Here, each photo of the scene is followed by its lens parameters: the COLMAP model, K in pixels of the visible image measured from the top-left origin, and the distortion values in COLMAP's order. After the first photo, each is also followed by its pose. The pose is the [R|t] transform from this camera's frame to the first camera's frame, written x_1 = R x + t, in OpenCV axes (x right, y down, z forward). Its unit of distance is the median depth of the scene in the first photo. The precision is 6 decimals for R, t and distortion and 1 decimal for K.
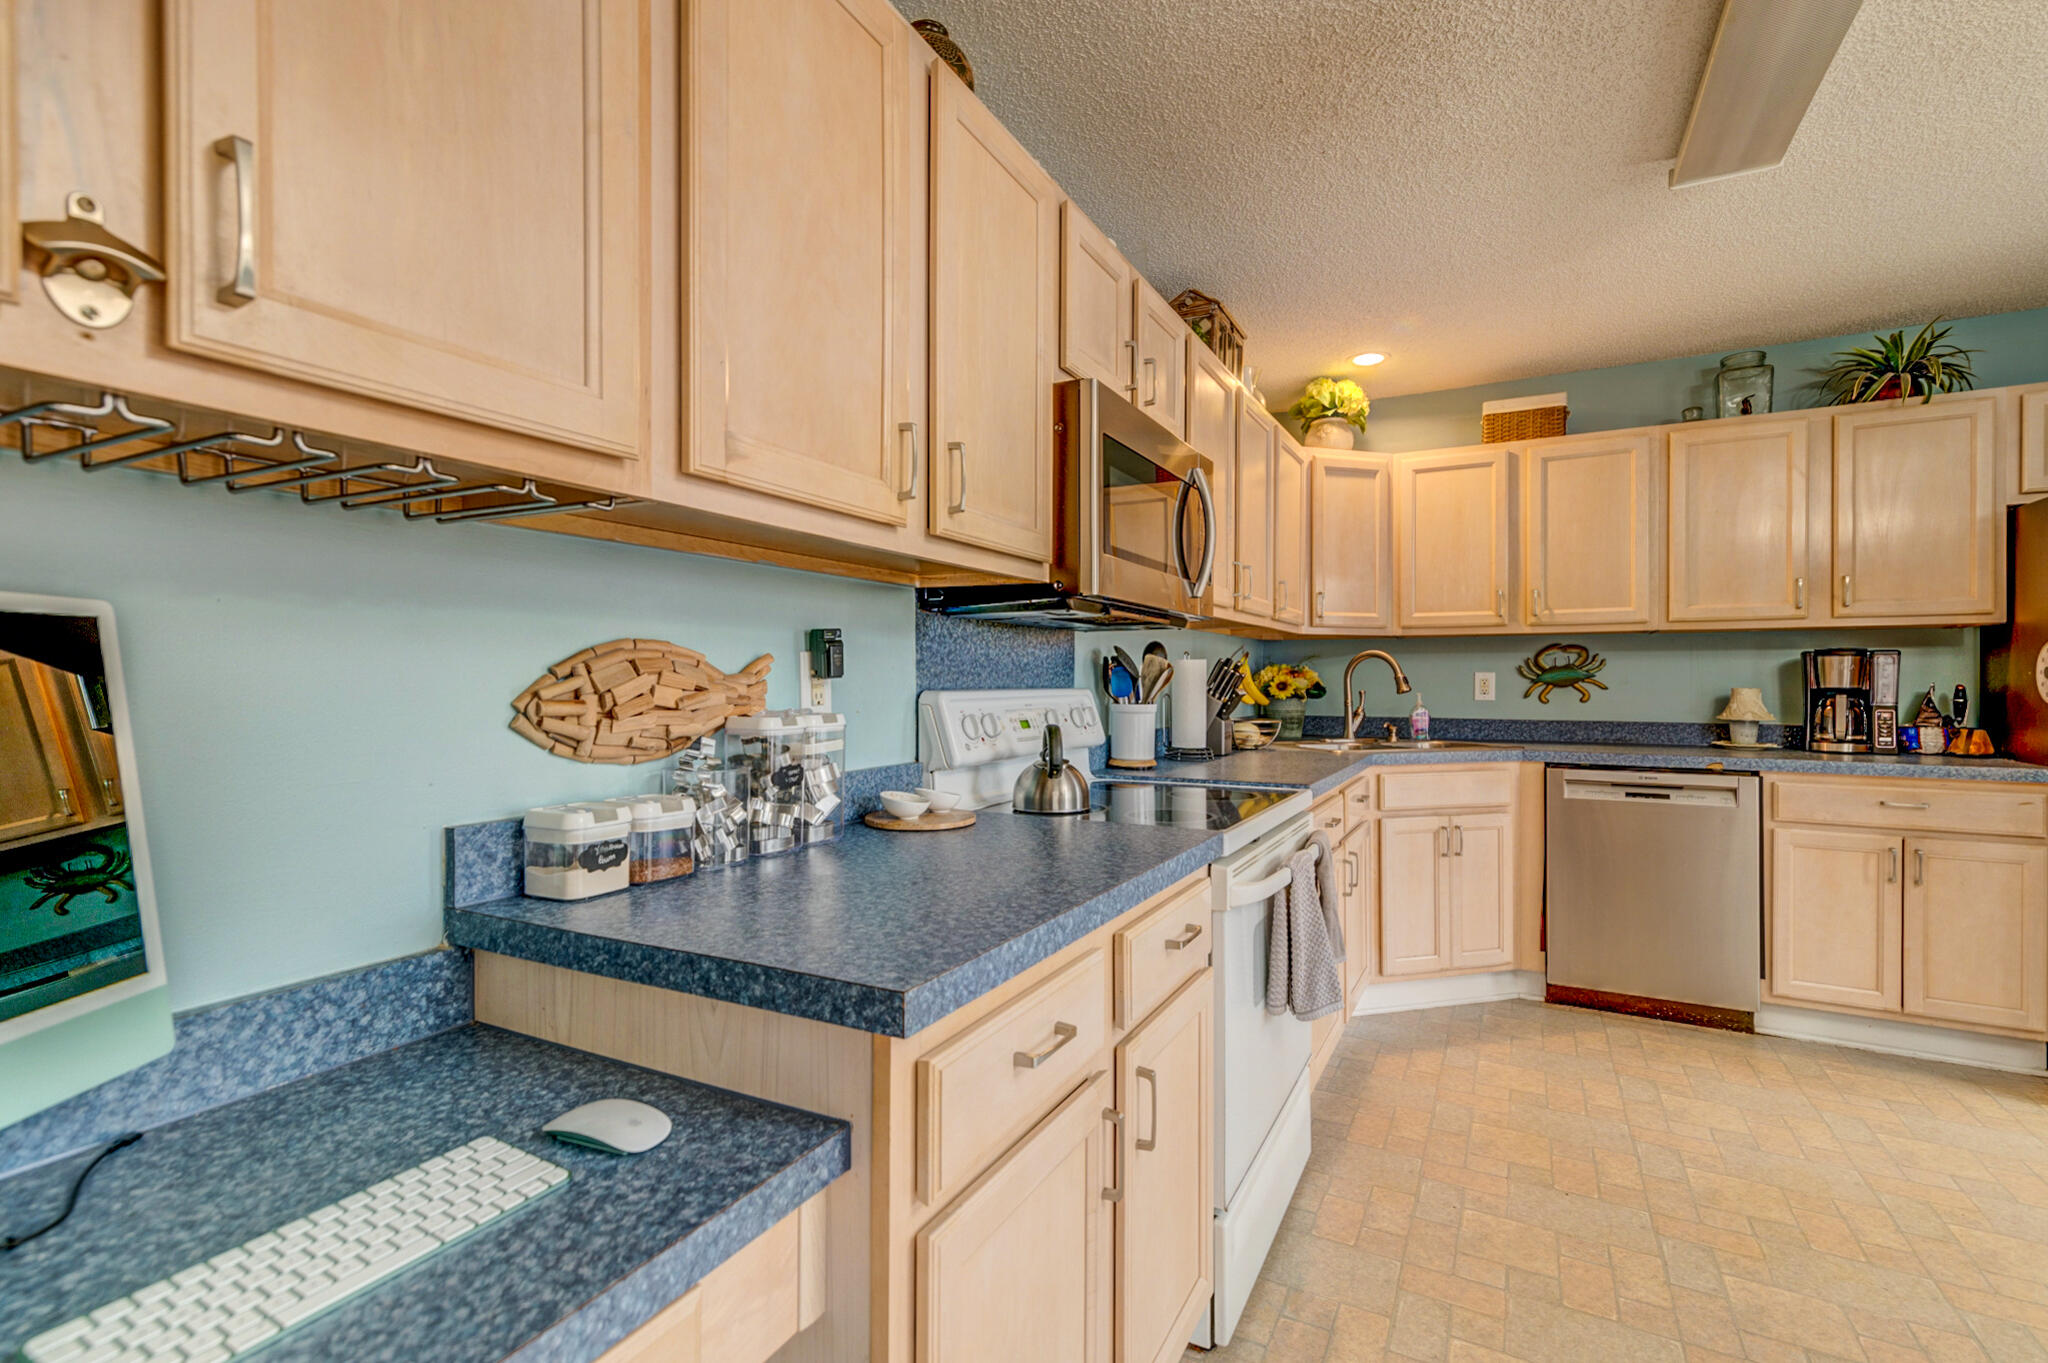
lens RADIAL K [[928.6, 0, 1010.3], [0, 928.6, 677.4], [0, 0, 1]] dist [0.013134, -0.000346]
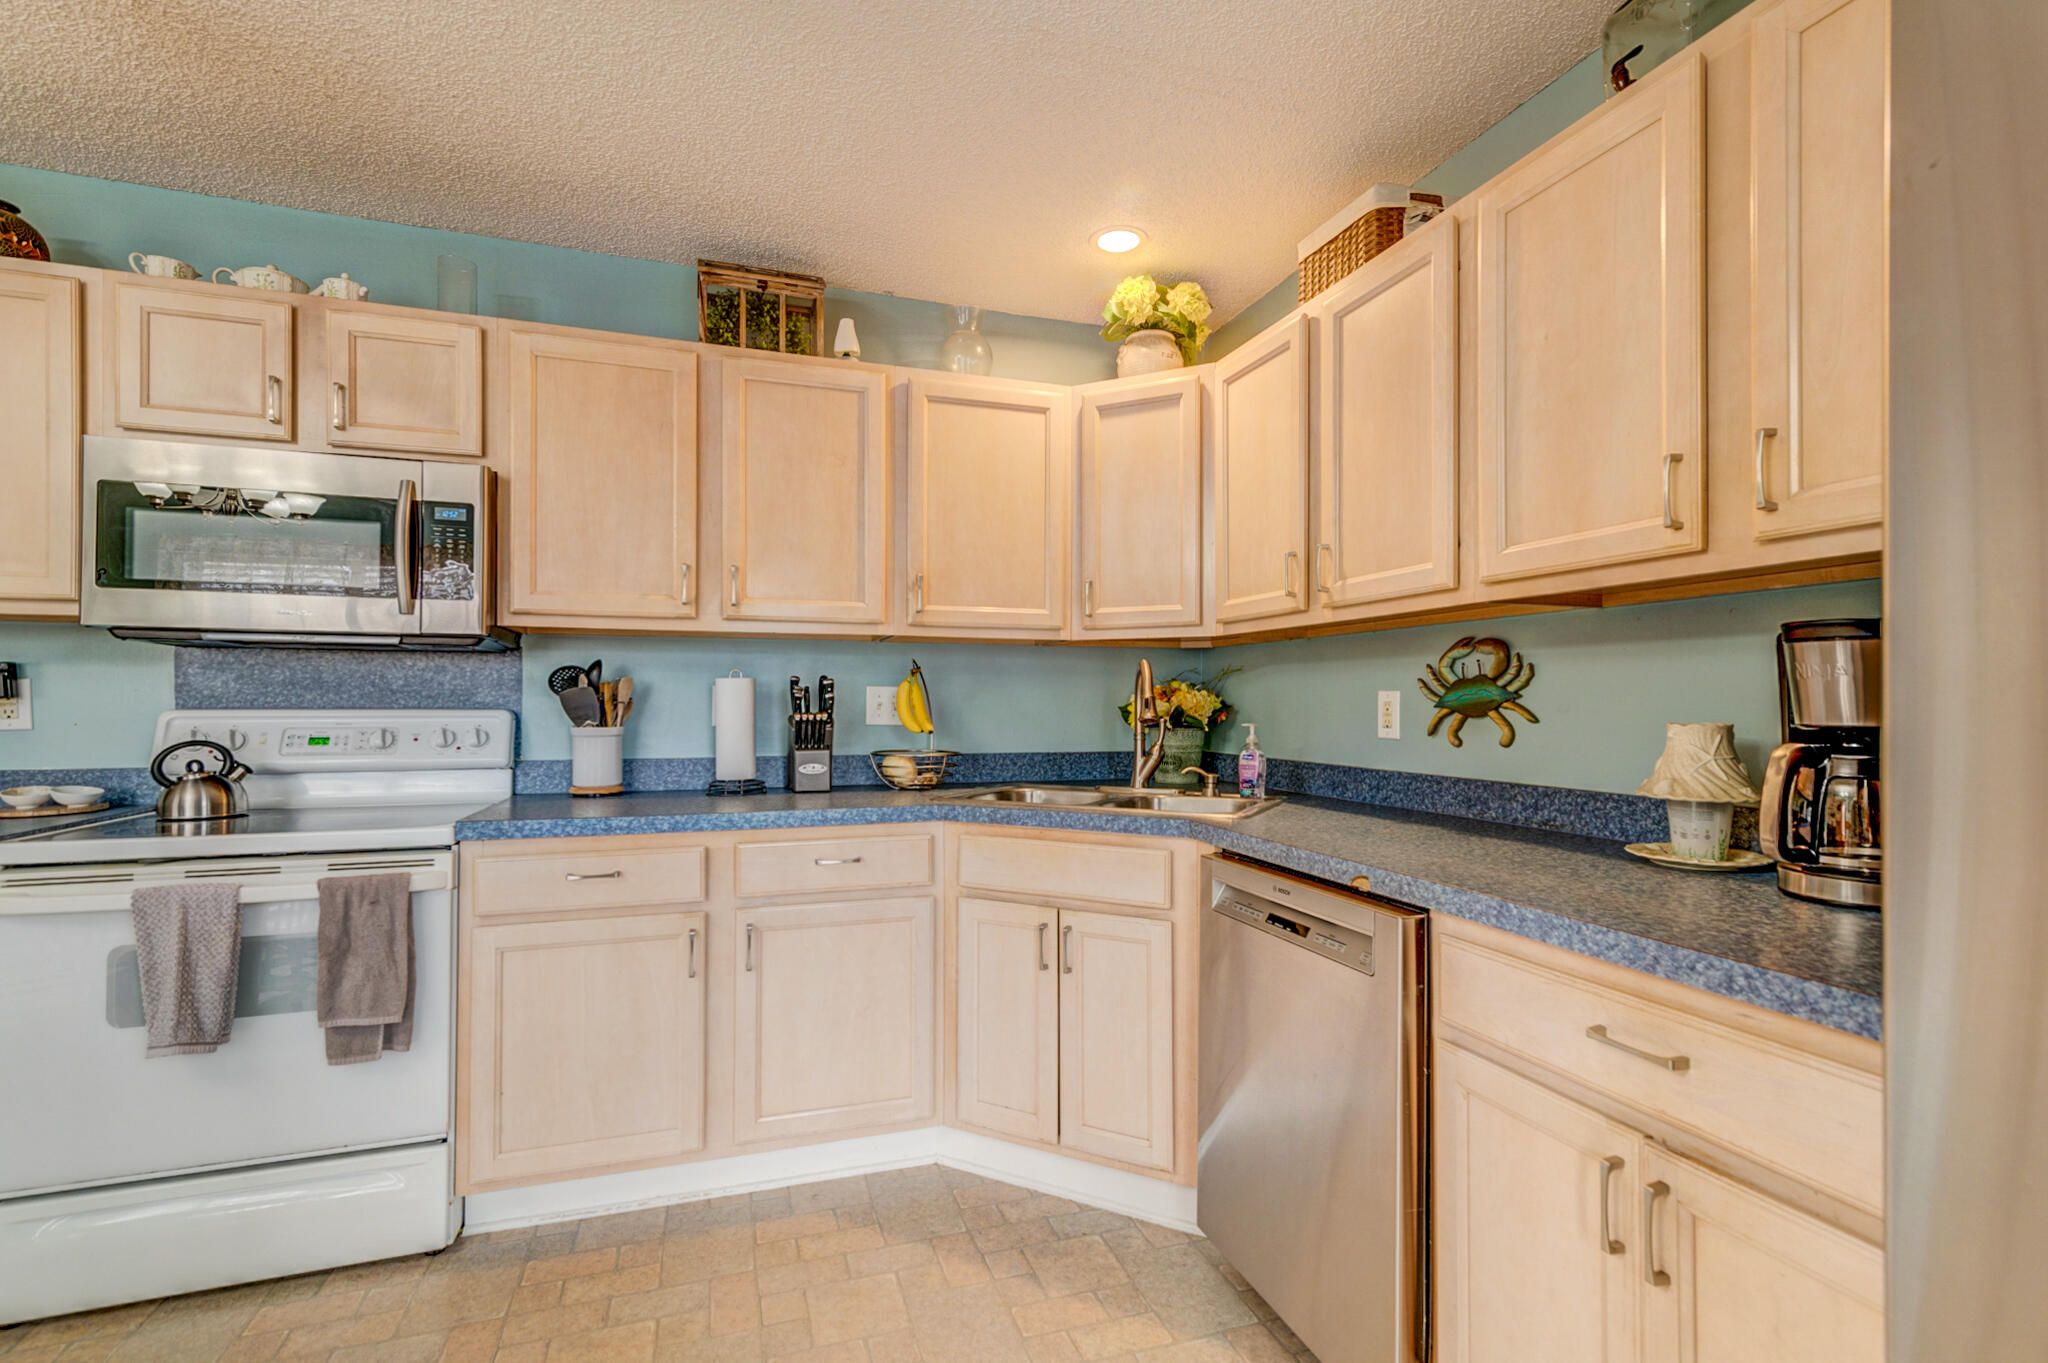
lens RADIAL K [[928.6, 0, 1022.0], [0, 928.6, 688.2], [0, 0, 1]] dist [0.013134, -0.000346]
pose [[0.724457, -0.008150, -0.689272, 0.793212], [-0.001026, 0.999916, -0.012902, 0.000888], [0.689319, 0.010054, 0.724388, 0.442300]]
